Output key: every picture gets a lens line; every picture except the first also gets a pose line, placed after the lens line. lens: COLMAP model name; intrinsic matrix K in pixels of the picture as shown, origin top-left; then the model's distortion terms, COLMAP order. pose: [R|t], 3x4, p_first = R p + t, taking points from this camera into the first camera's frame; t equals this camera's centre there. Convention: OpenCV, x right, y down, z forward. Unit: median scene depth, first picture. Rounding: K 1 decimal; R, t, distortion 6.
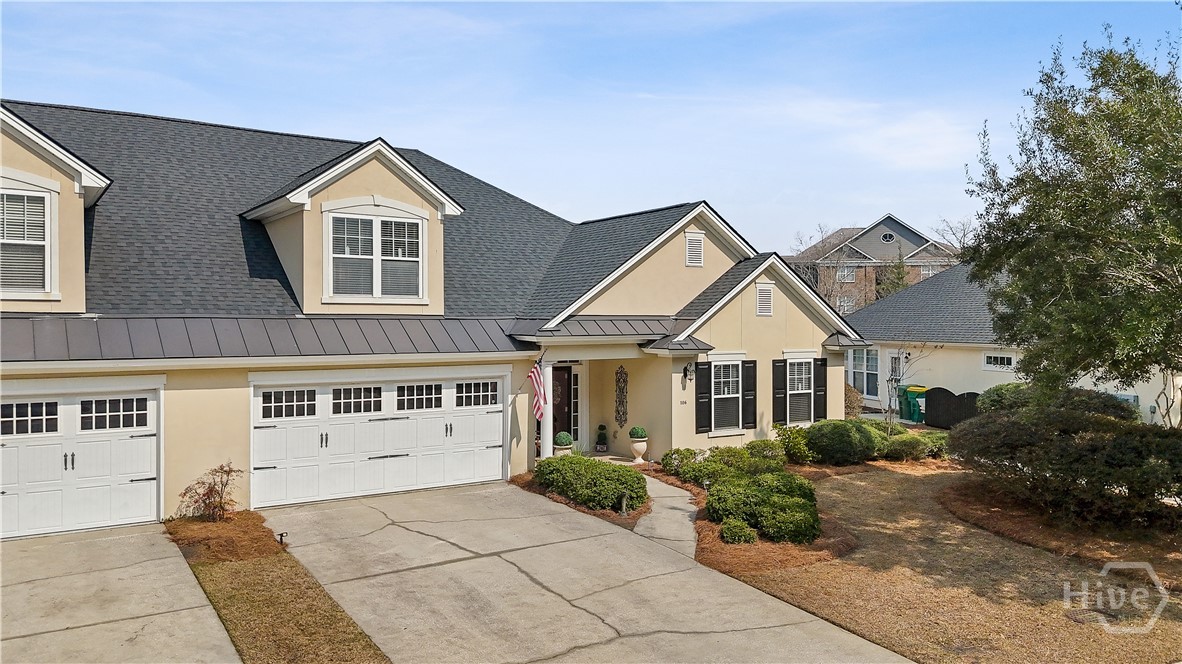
lens RADIAL K [[829.8, 0, 588.9], [0, 829.8, 332.8], [0, 0, 1]] dist [0.040686, -0.009532]
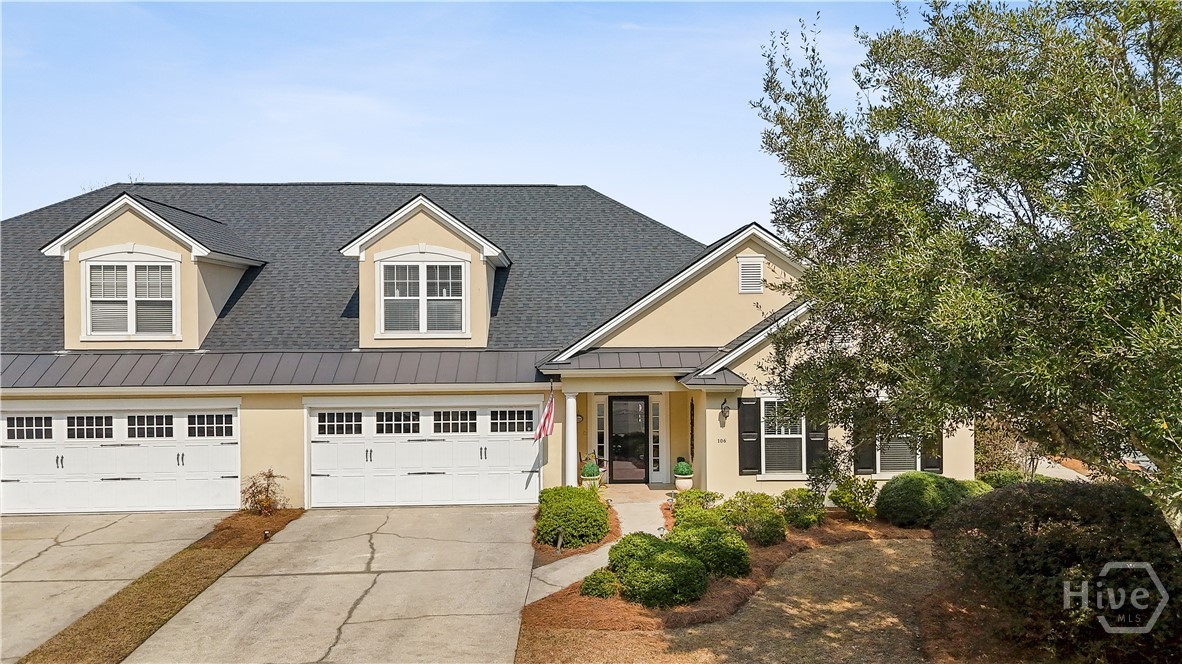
lens RADIAL K [[829.8, 0, 590.1], [0, 829.8, 330.0], [0, 0, 1]] dist [0.040686, -0.009532]
pose [[0.862950, -0.004310, -0.505271, 0.529422], [-0.000546, 0.999955, -0.009462, -0.036317], [0.505289, 0.008442, 0.862909, 0.133804]]
